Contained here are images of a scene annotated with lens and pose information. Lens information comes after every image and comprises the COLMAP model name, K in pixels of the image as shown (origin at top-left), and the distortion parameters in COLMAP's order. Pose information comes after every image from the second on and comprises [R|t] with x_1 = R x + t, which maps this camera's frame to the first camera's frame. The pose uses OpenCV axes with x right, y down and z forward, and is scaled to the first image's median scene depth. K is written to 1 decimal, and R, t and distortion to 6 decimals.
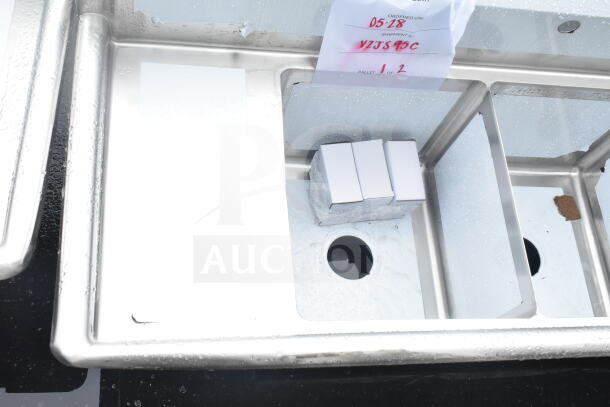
lens RADIAL K [[682.2, 0, 305.0], [0, 682.2, 203.5], [0, 0, 1]] dist [-0.041050, 0.030694]
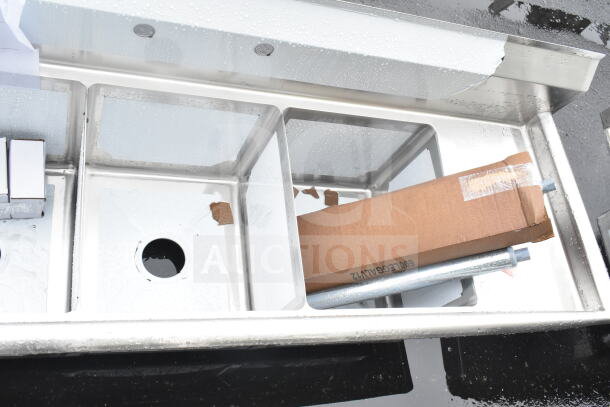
lens RADIAL K [[569.6, 0, 305.0], [0, 569.6, 203.5], [0, 0, 1]] dist [0.009094, -0.013399]
pose [[0.989706, 0.037707, 0.138057, 0.444396], [-0.035218, 0.999171, -0.020424, 0.004938], [-0.138713, 0.015352, 0.990214, 0.109783]]
